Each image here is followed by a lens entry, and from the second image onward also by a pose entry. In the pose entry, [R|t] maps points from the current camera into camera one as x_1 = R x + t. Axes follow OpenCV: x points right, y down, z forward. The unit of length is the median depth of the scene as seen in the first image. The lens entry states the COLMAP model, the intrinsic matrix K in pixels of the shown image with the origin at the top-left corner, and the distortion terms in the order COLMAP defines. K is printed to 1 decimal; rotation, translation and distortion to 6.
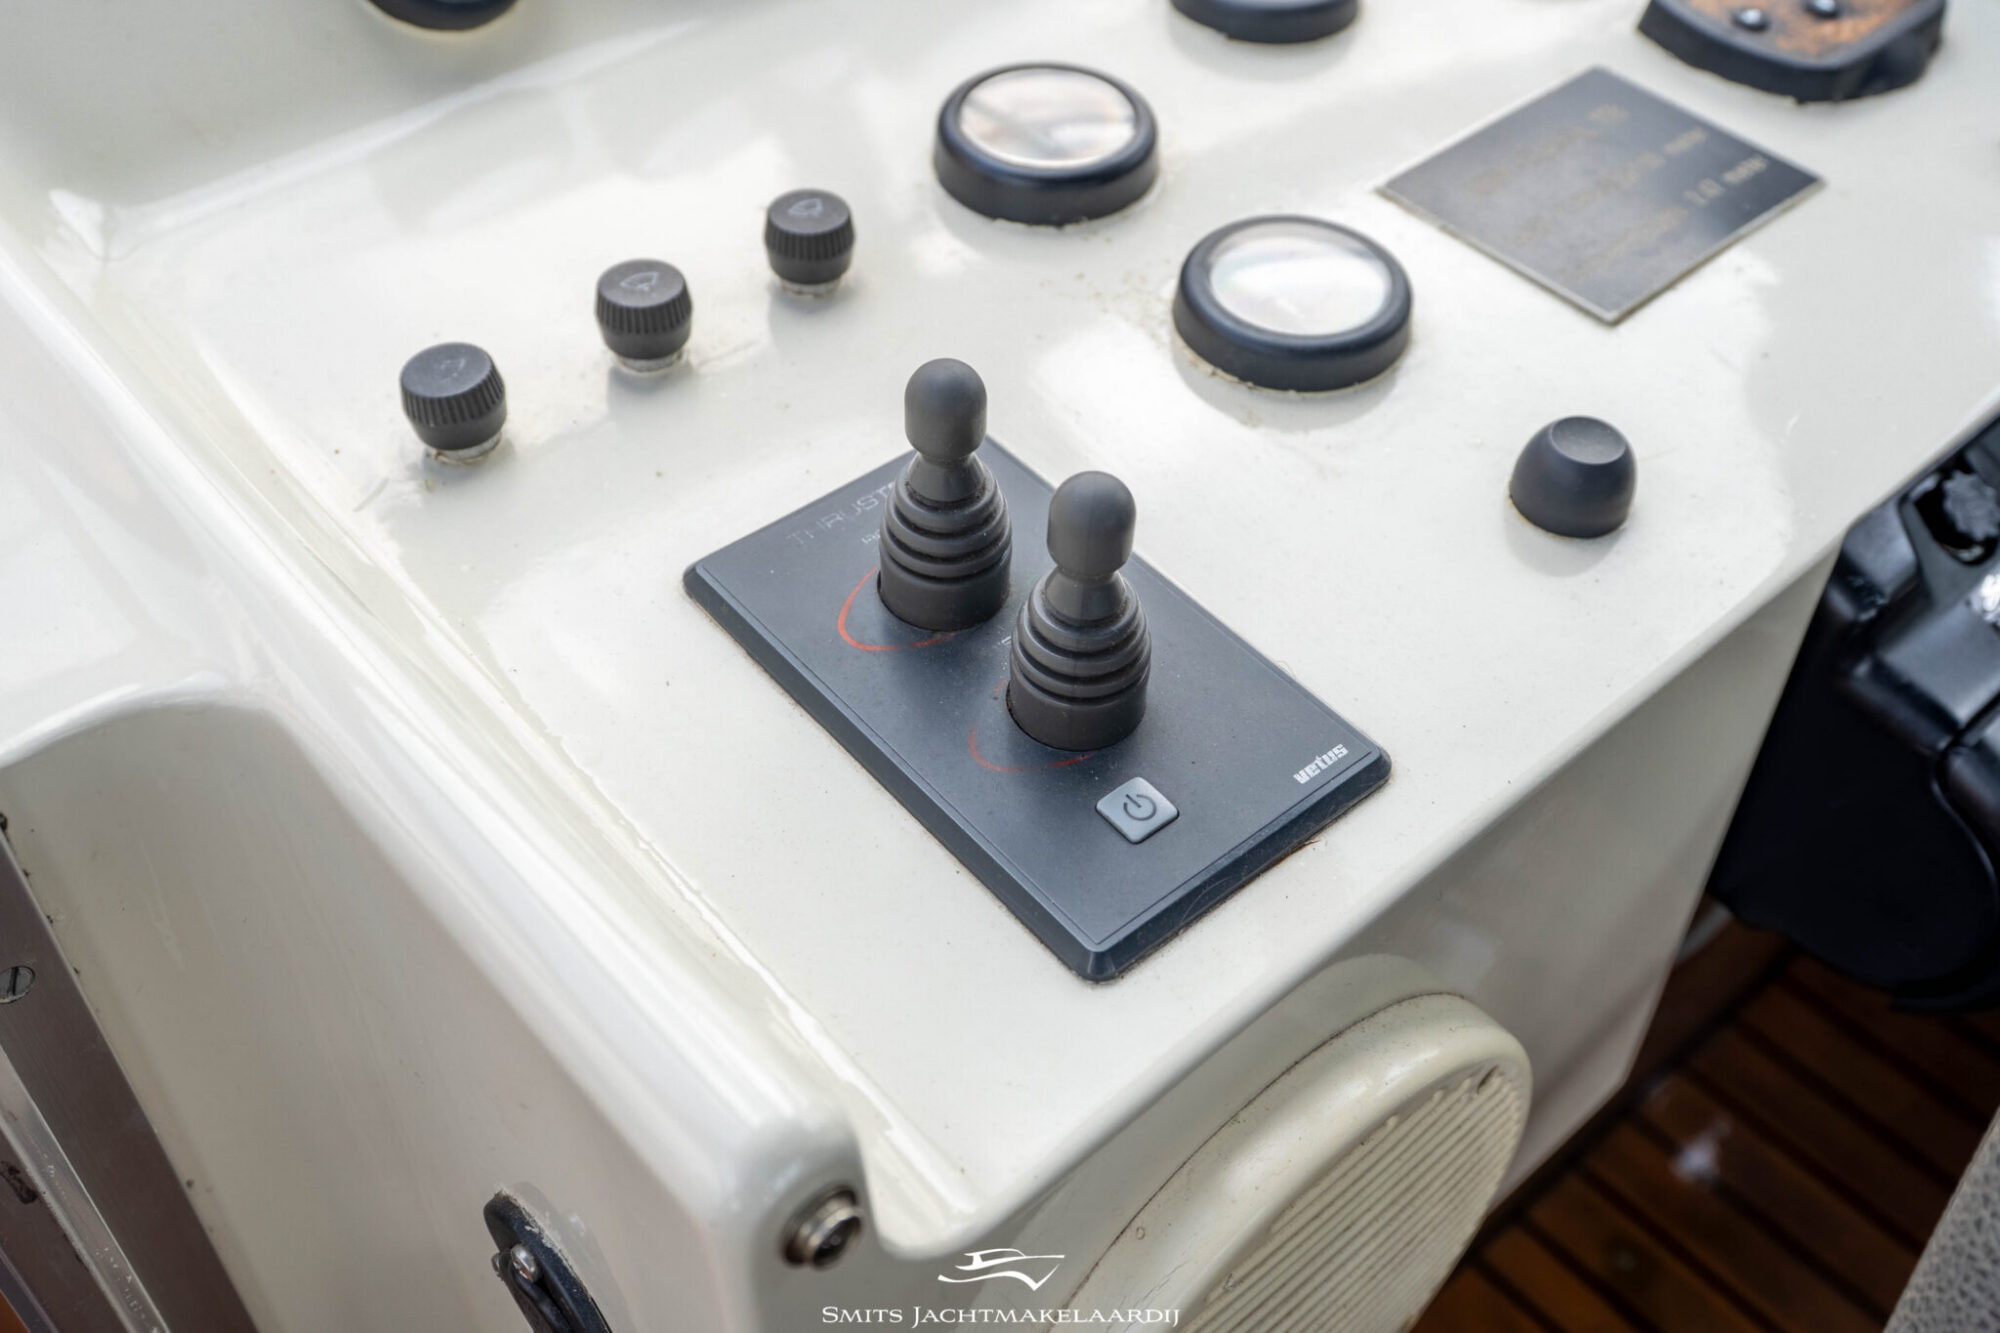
lens RADIAL K [[1978.9, 0, 1000.0], [0, 1978.9, 666.5], [0, 0, 1]] dist [0.011596, -0.020805]
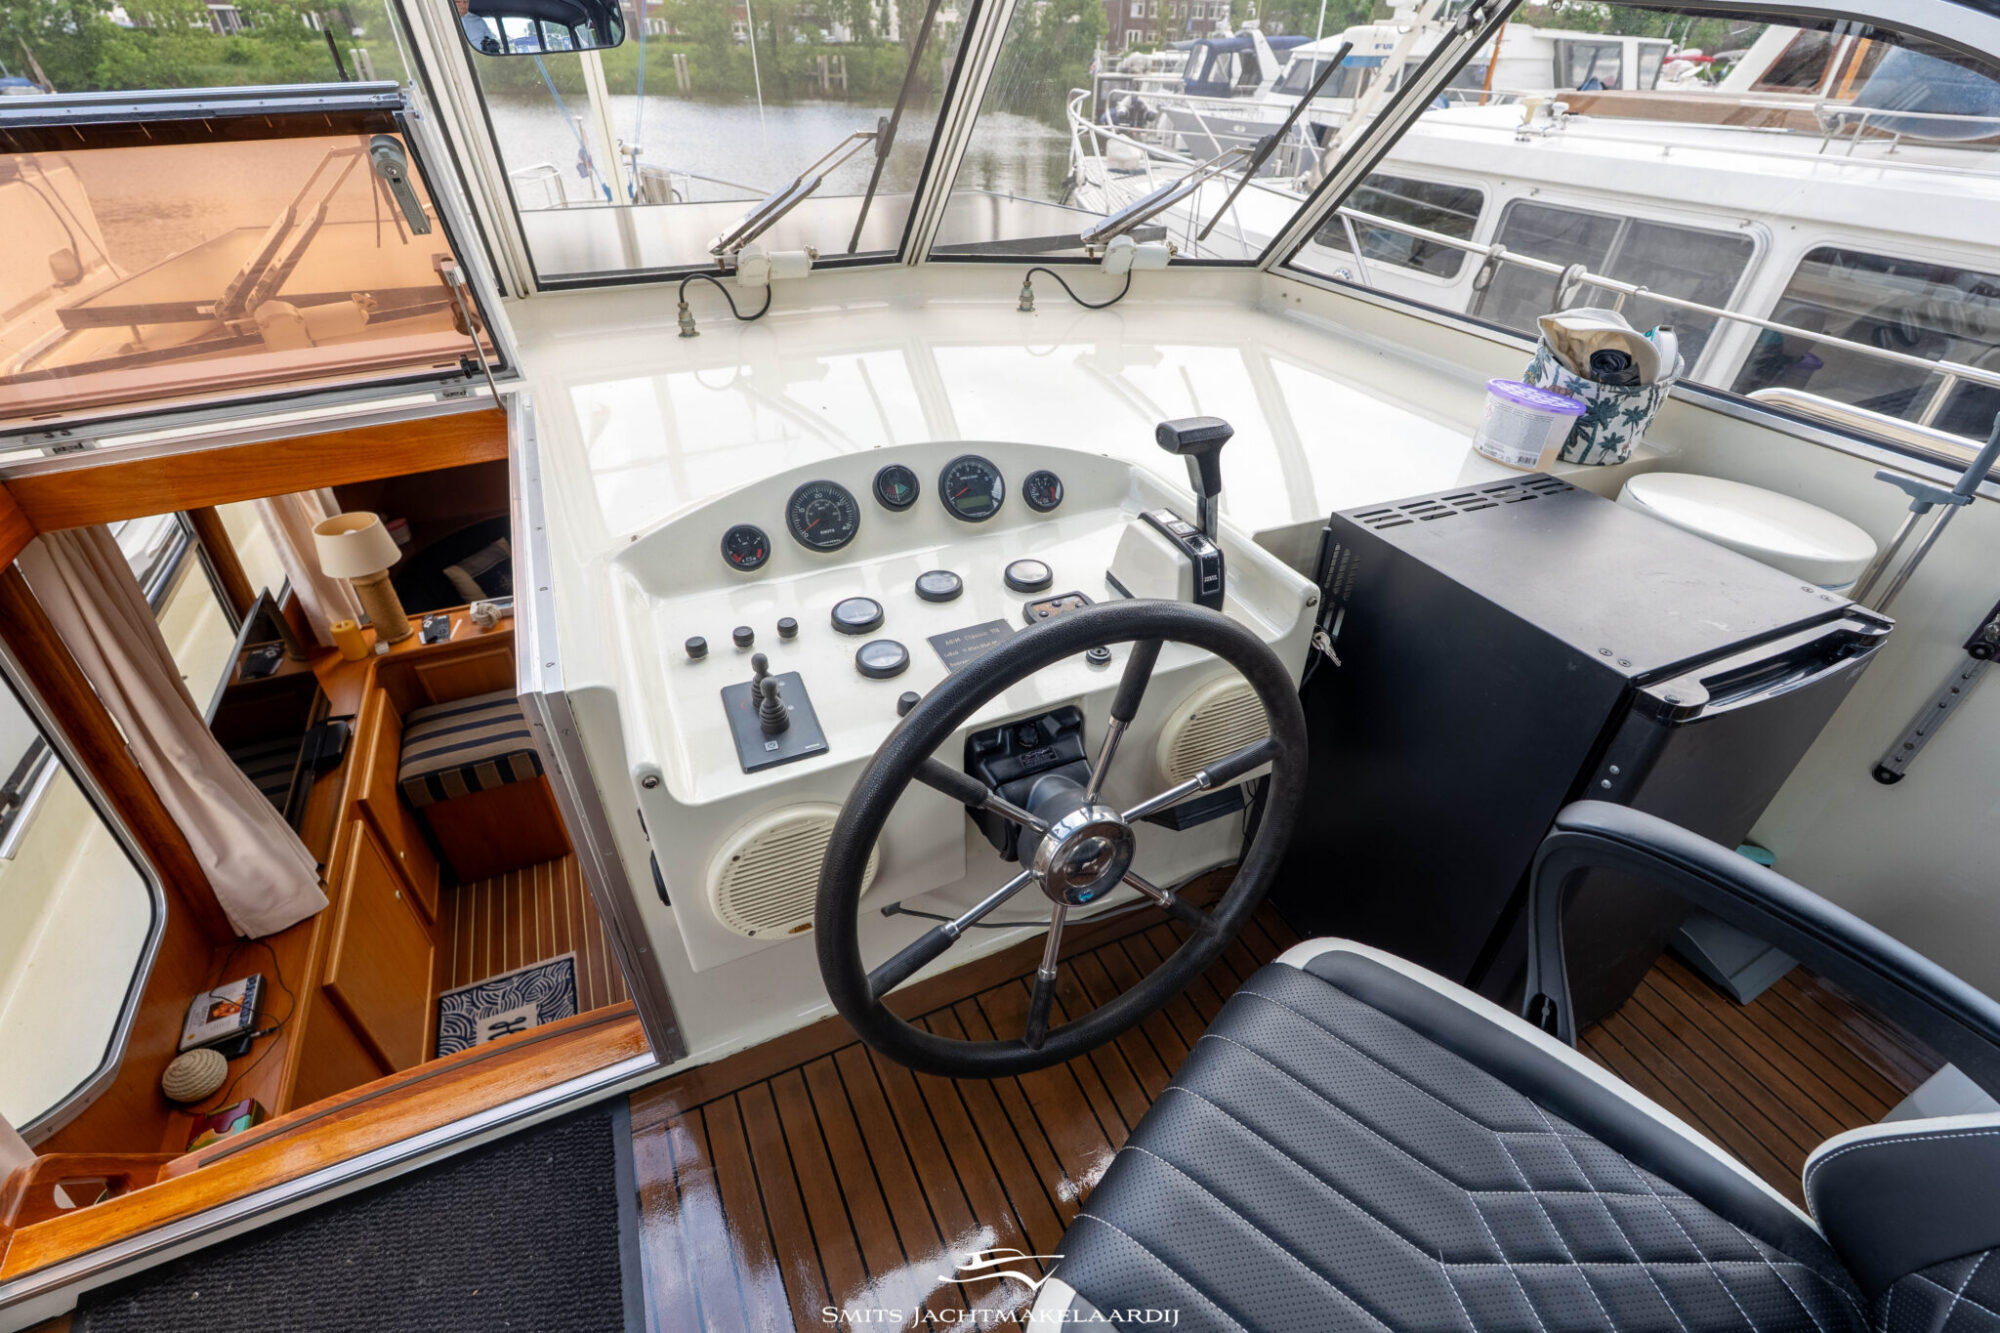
lens RADIAL K [[879.3, 0, 1003.4], [0, 879.3, 673.9], [0, 0, 1]] dist [-0.008577, 0.003184]
pose [[0.958908, 0.168289, -0.228416, 0.826973], [-0.206247, 0.966323, -0.153887, 0.090406], [0.194827, 0.194674, 0.961324, -0.790500]]
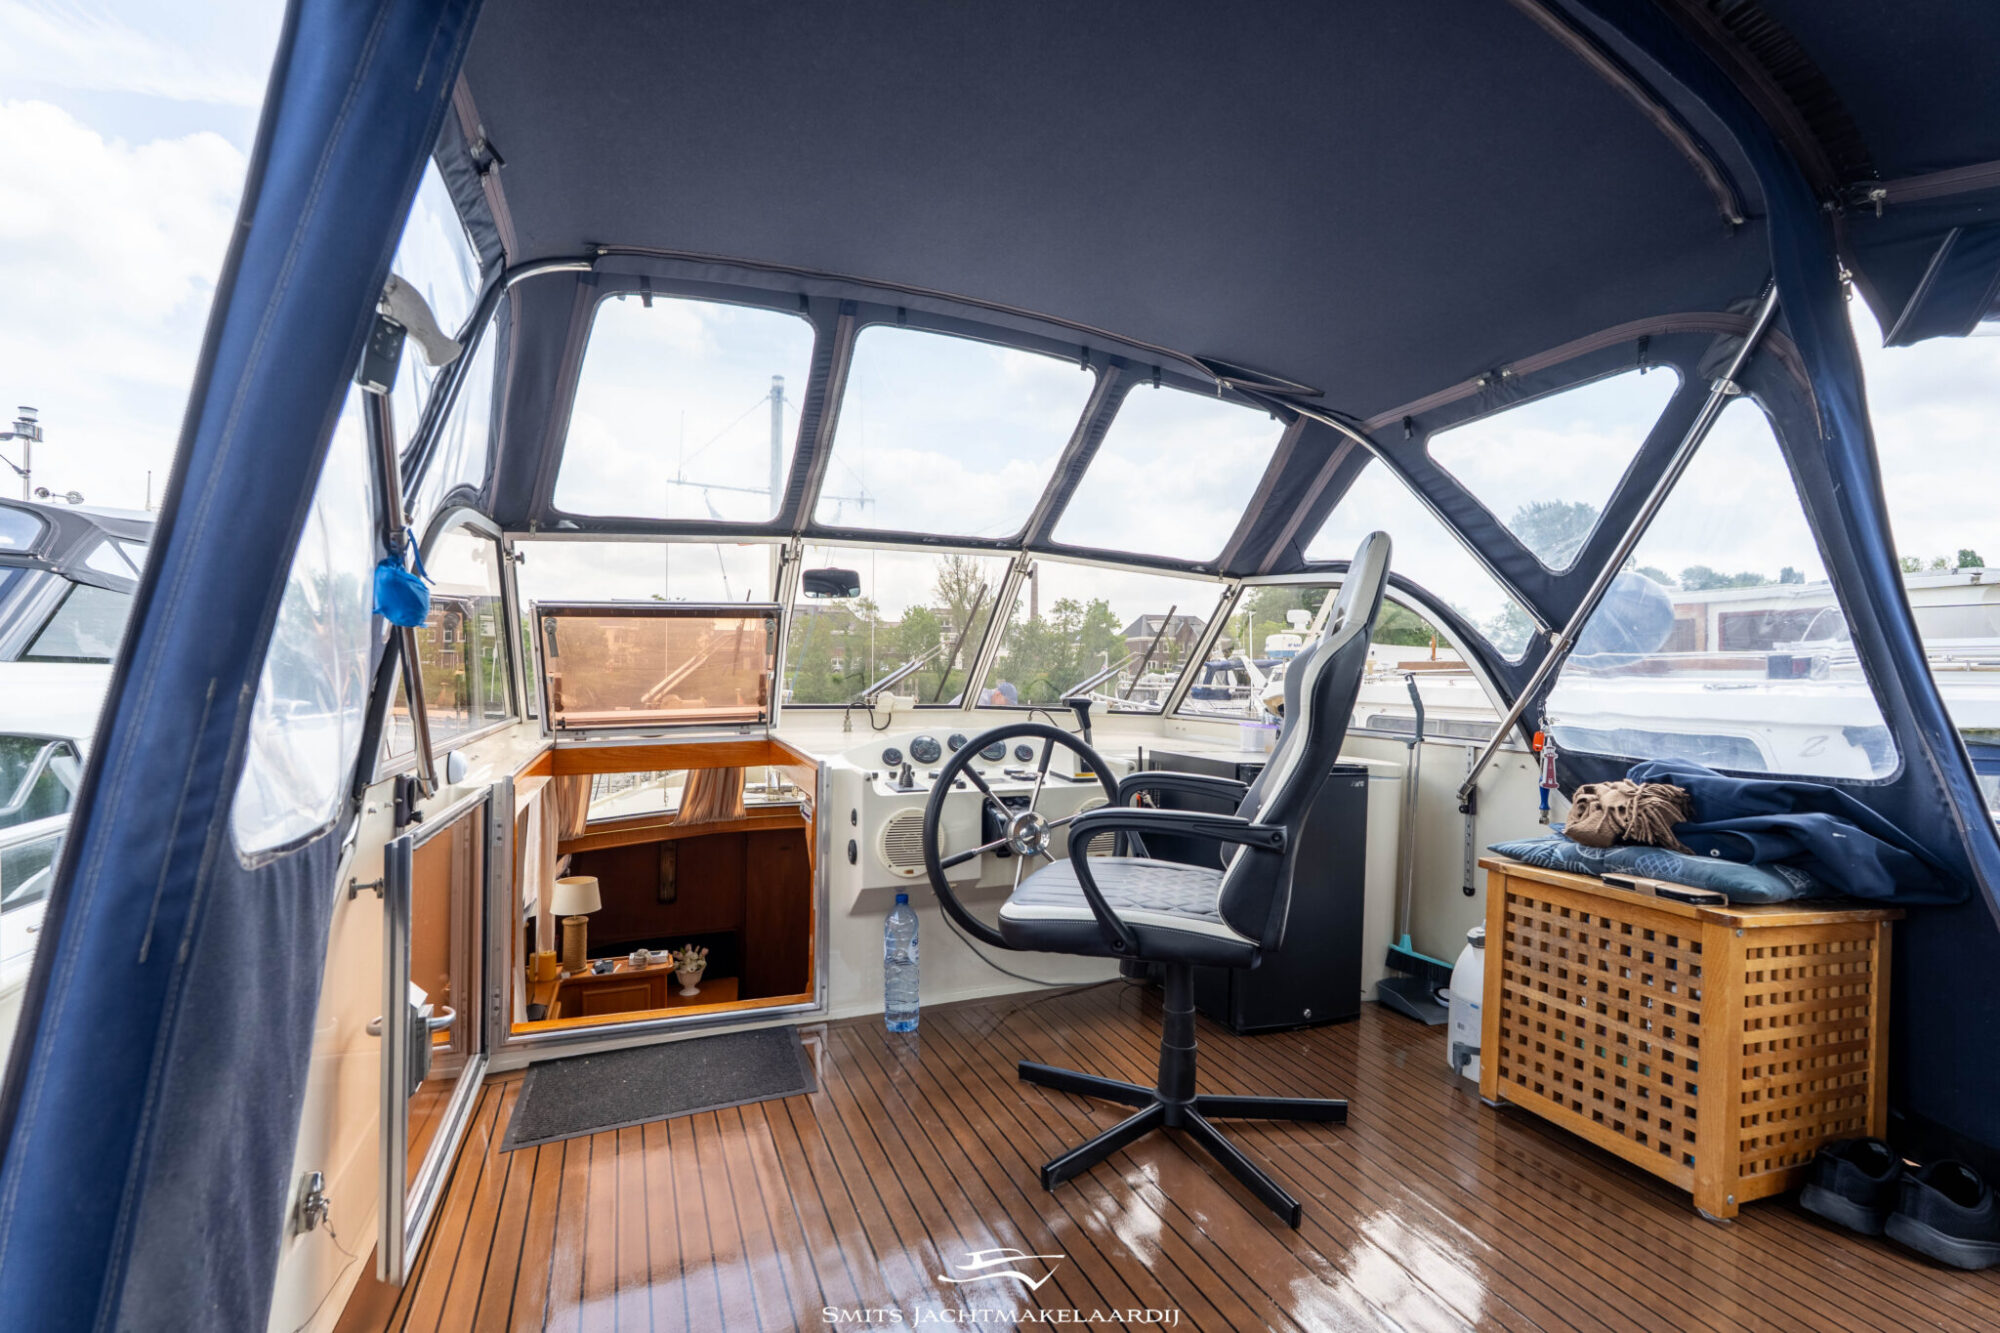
lens RADIAL K [[882.5, 0, 1009.8], [0, 882.5, 670.5], [0, 0, 1]] dist [-0.001428, -0.010326]
pose [[0.945734, 0.000608, -0.324941, 1.926997], [-0.234369, 0.693935, -0.680827, 2.455227], [0.225075, 0.720037, 0.656420, -2.369308]]
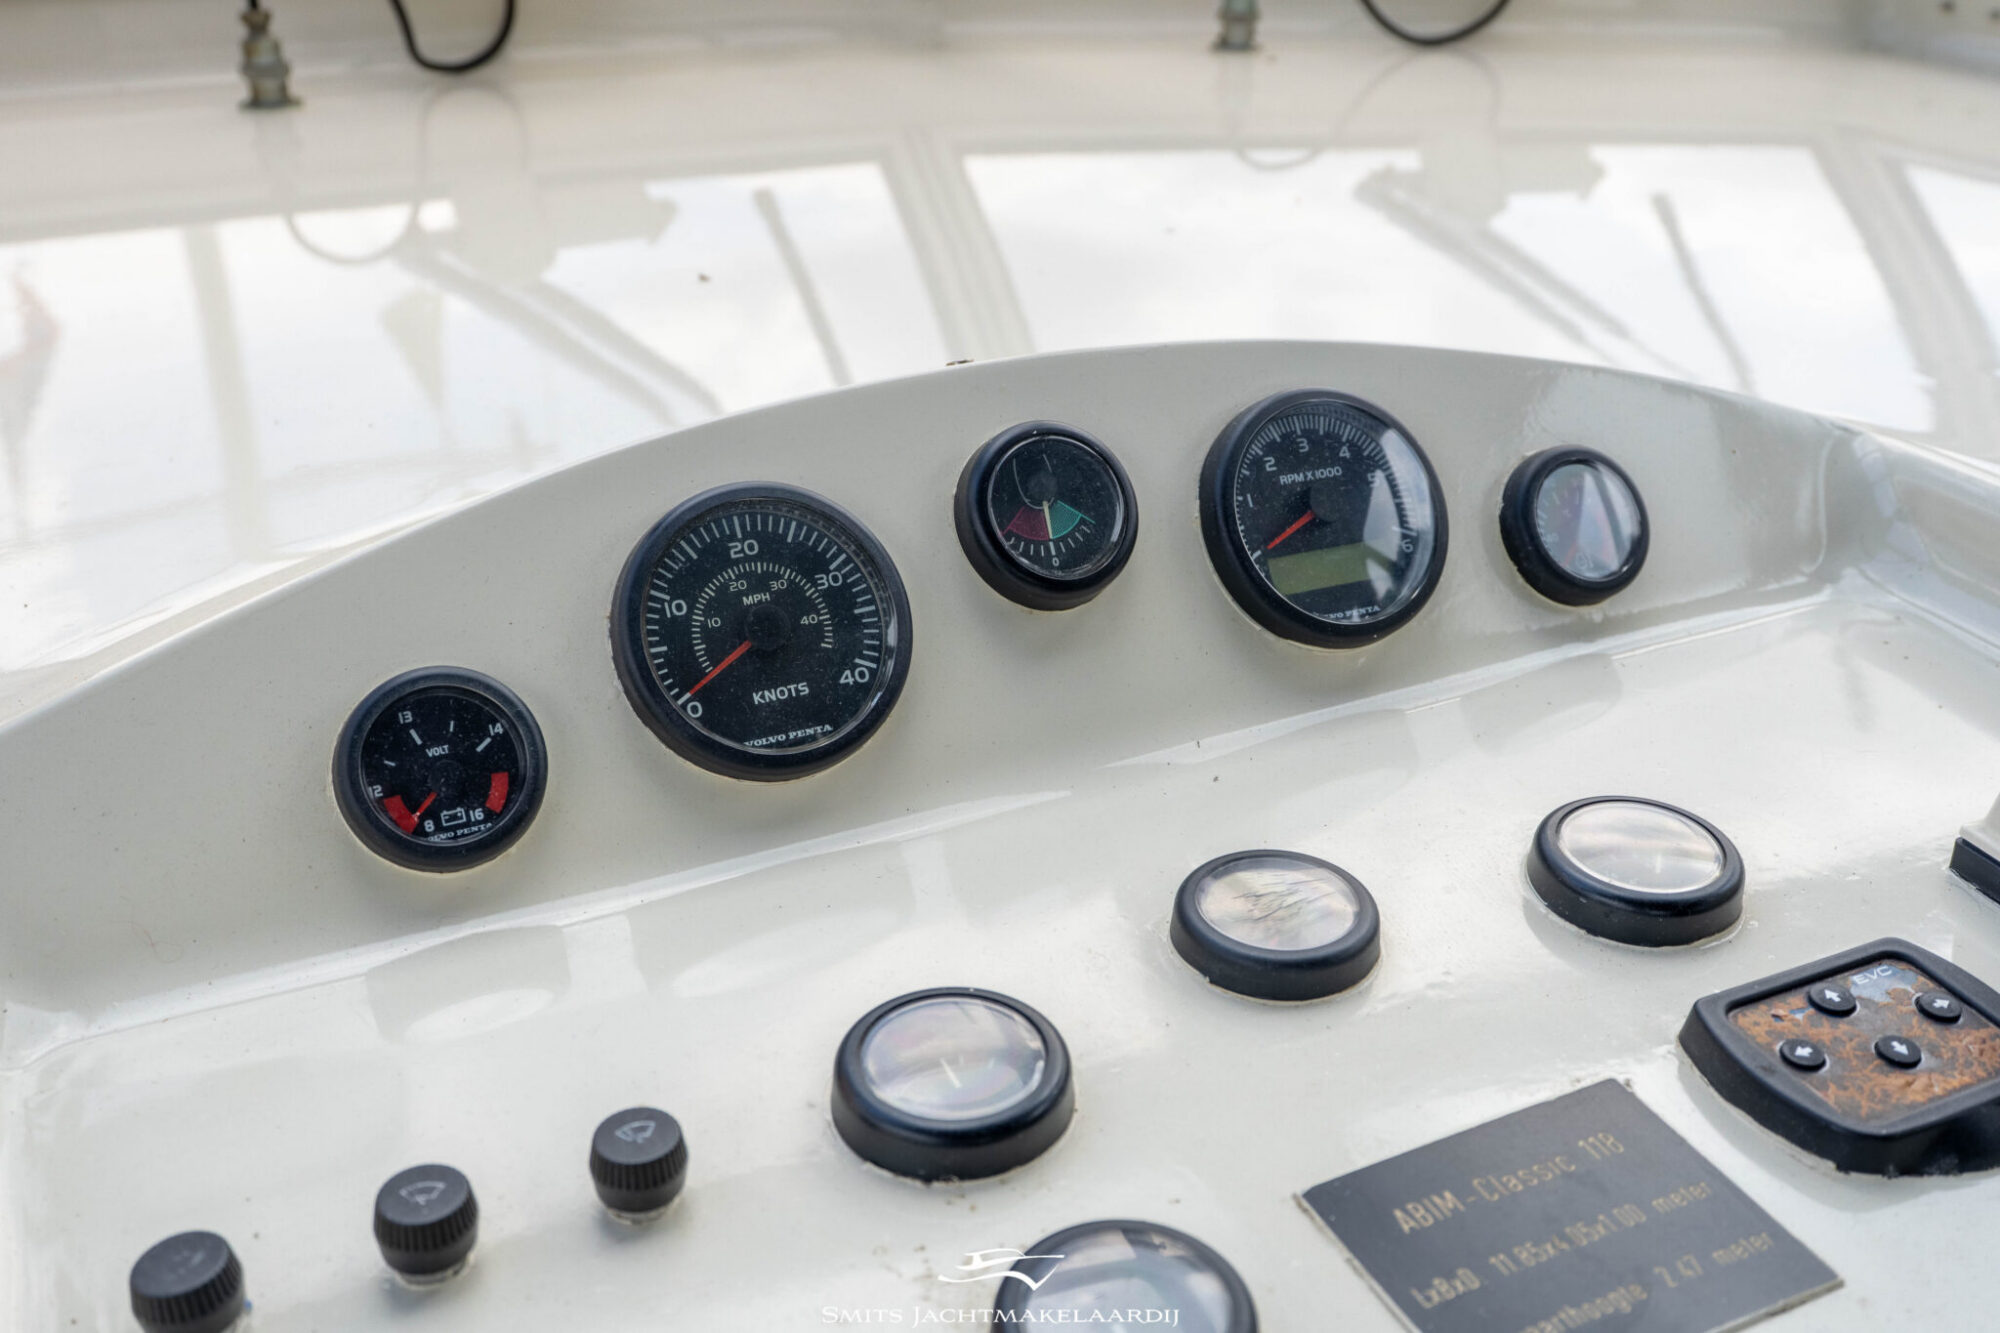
lens RADIAL K [[1978.9, 0, 1000.0], [0, 1978.9, 666.5], [0, 0, 1]] dist [0.011596, -0.020805]
pose [[0.962606, 0.116313, -0.244663, 0.265384], [-0.190092, 0.933473, -0.304127, -0.175911], [0.193013, 0.339264, 0.920677, 0.079738]]
